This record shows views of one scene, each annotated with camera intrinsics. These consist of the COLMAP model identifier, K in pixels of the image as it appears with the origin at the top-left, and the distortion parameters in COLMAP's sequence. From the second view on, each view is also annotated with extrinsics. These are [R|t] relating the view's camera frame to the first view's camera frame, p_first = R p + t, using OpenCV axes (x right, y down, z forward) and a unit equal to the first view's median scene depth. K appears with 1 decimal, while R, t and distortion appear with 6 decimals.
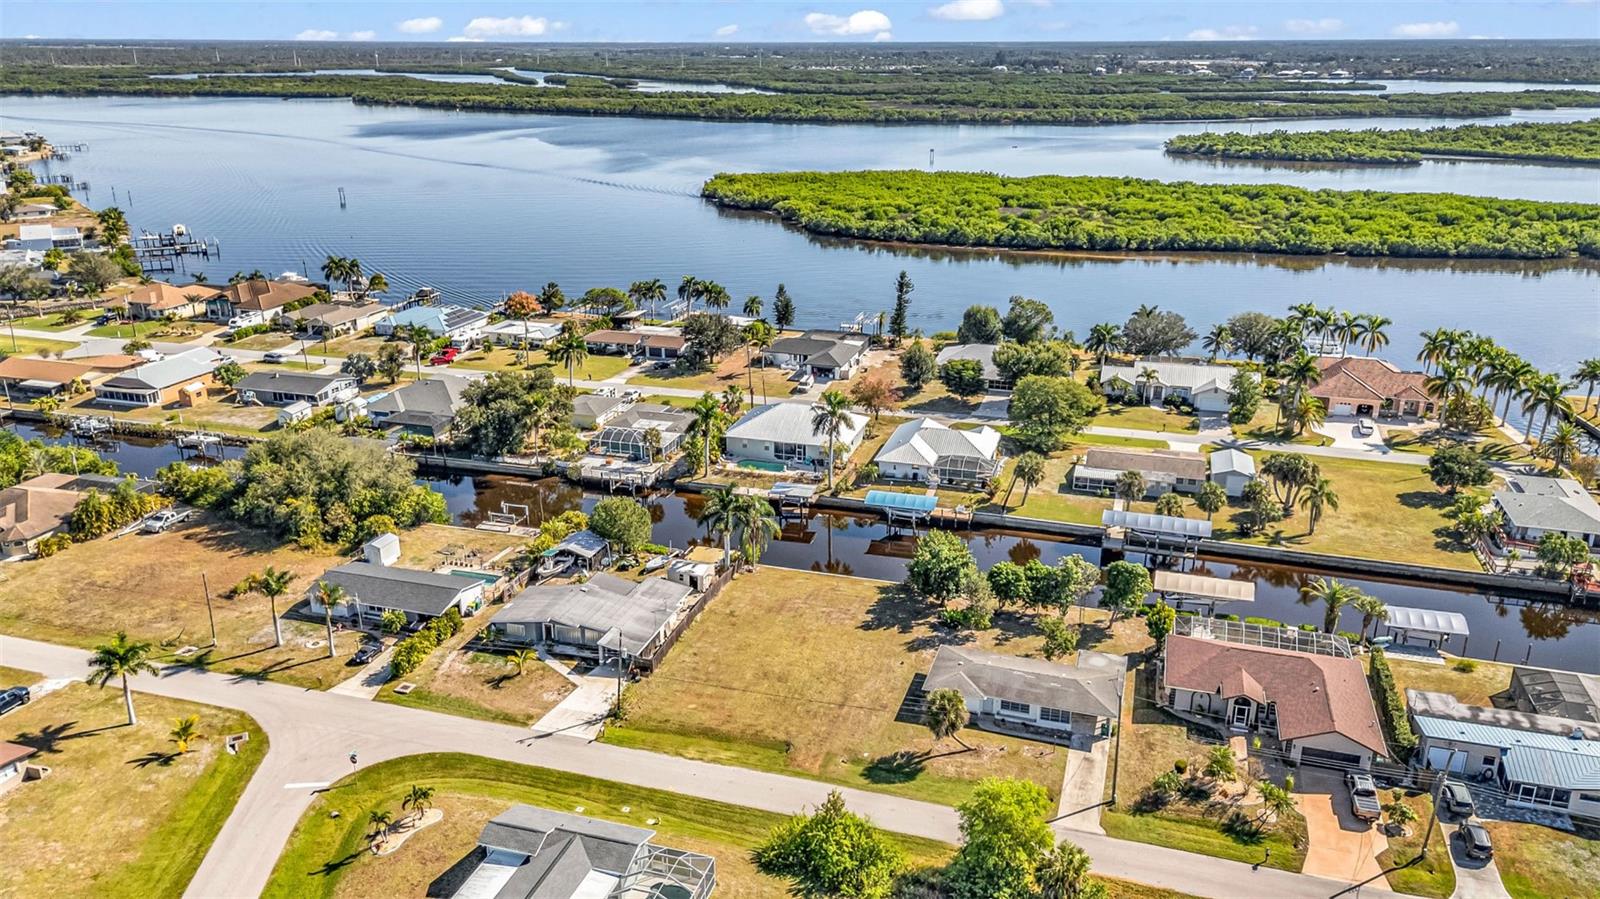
lens RADIAL K [[1185.4, 0, 800.0], [0, 1185.4, 449.5], [0, 0, 1]] dist [0.076827, -0.073995]
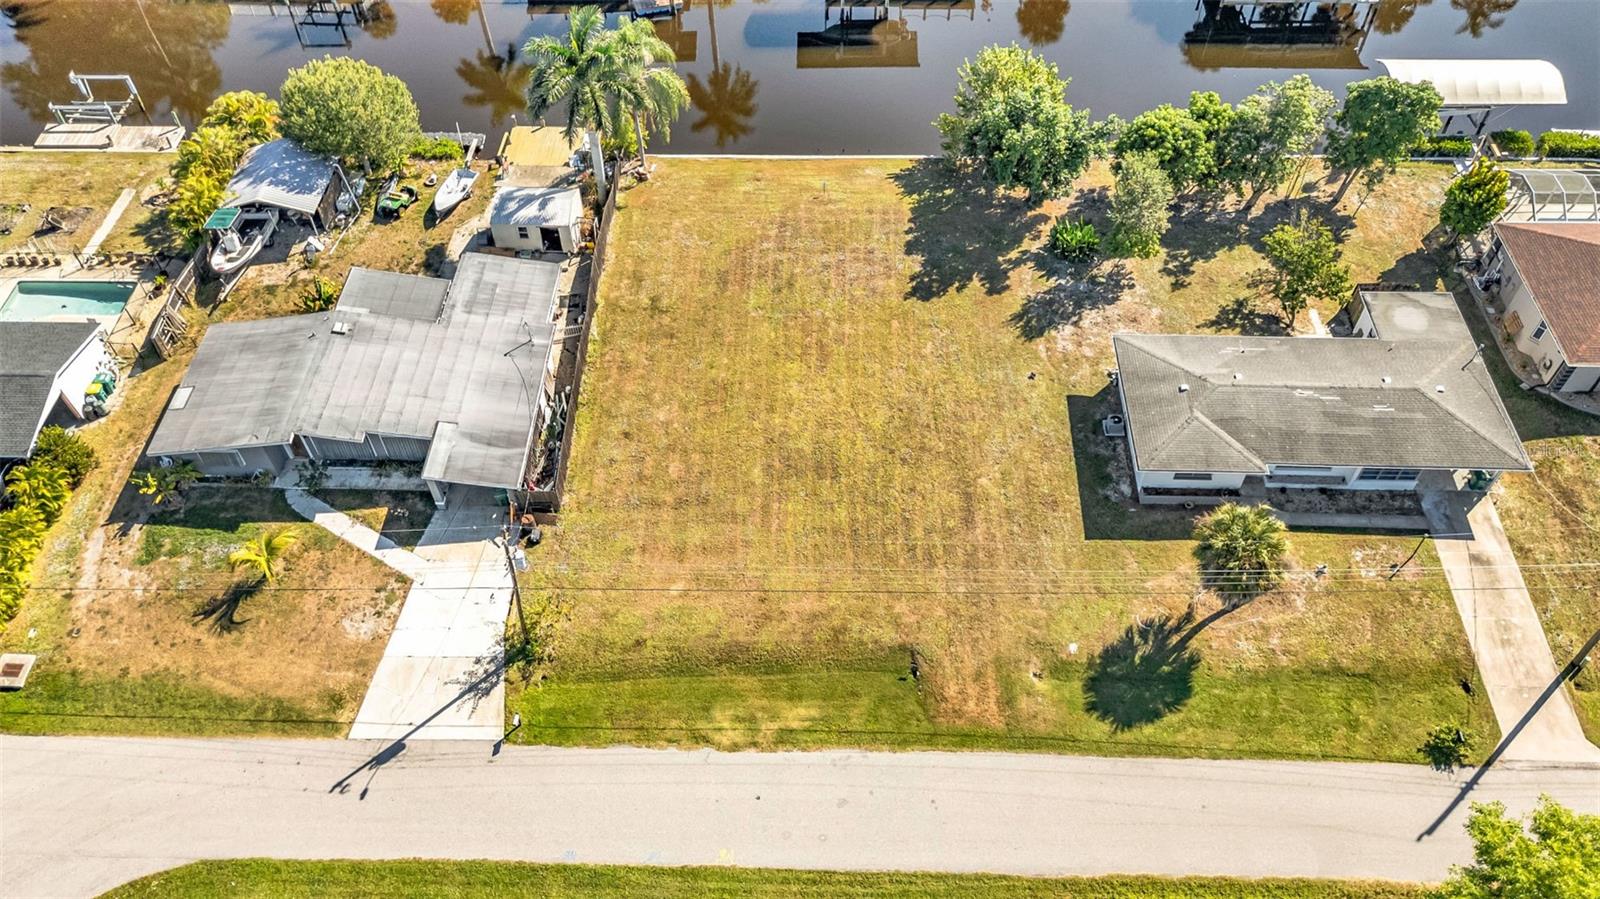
lens RADIAL K [[1185.4, 0, 800.0], [0, 1185.4, 449.5], [0, 0, 1]] dist [0.076827, -0.073995]
pose [[0.962091, -0.215303, 0.167409, -0.072904], [0.098470, 0.846649, 0.522962, -0.050896], [-0.254332, -0.486652, 0.835754, 0.404096]]
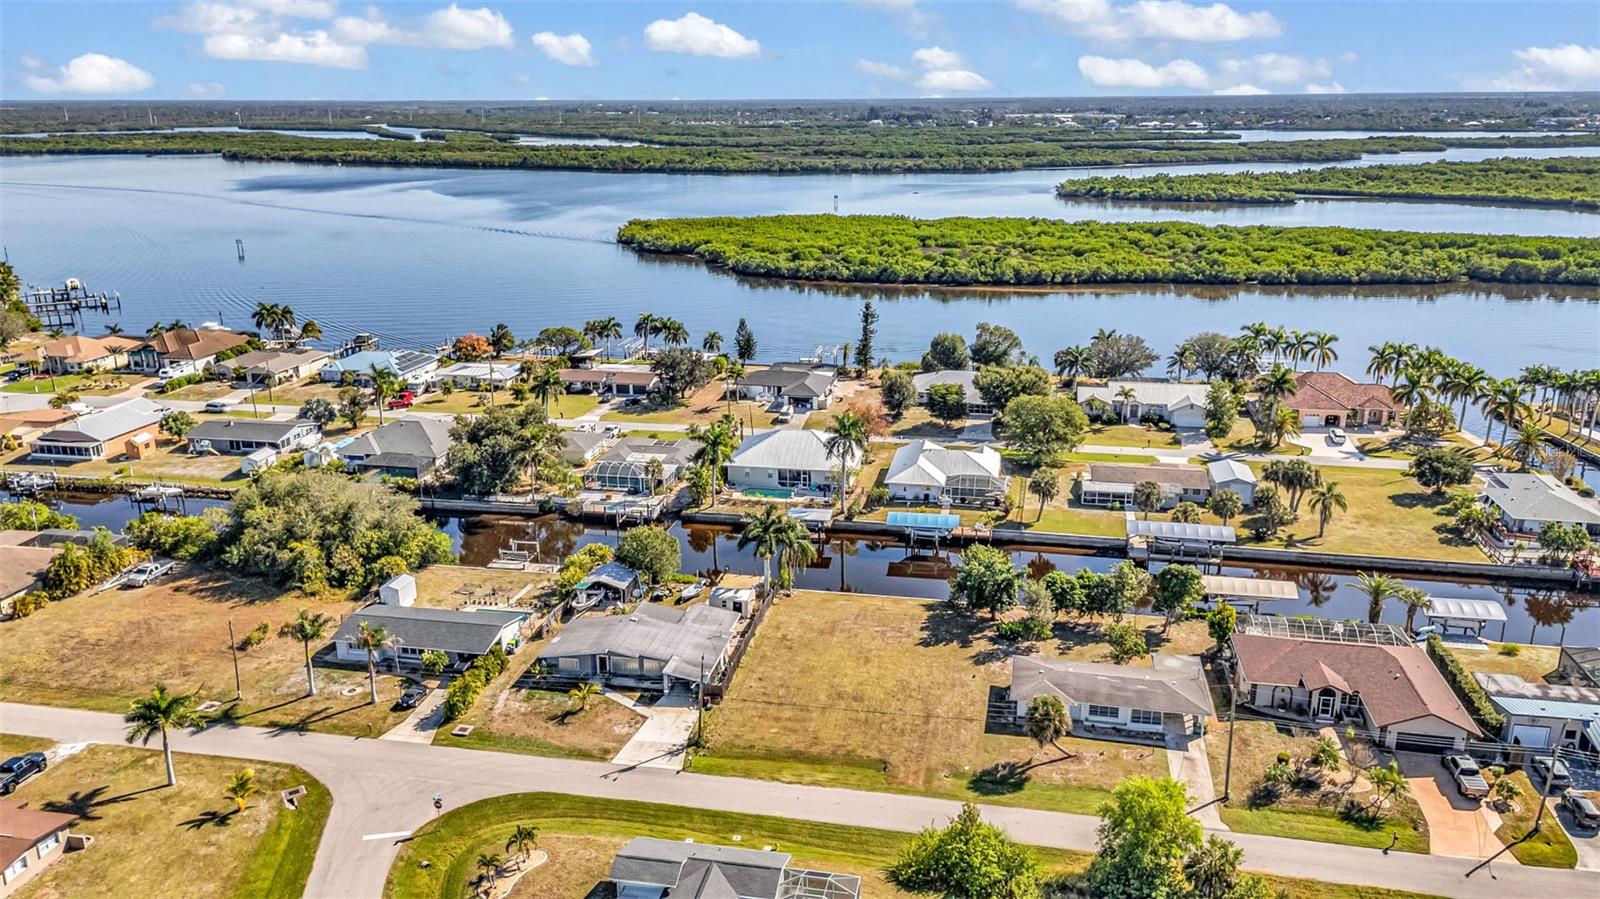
lens RADIAL K [[1185.4, 0, 800.0], [0, 1185.4, 449.5], [0, 0, 1]] dist [0.076827, -0.073995]
pose [[0.994335, -0.035252, 0.100274, -0.104003], [0.039596, 0.998347, -0.041664, 0.019430], [-0.098639, 0.045399, 0.994087, 0.019432]]
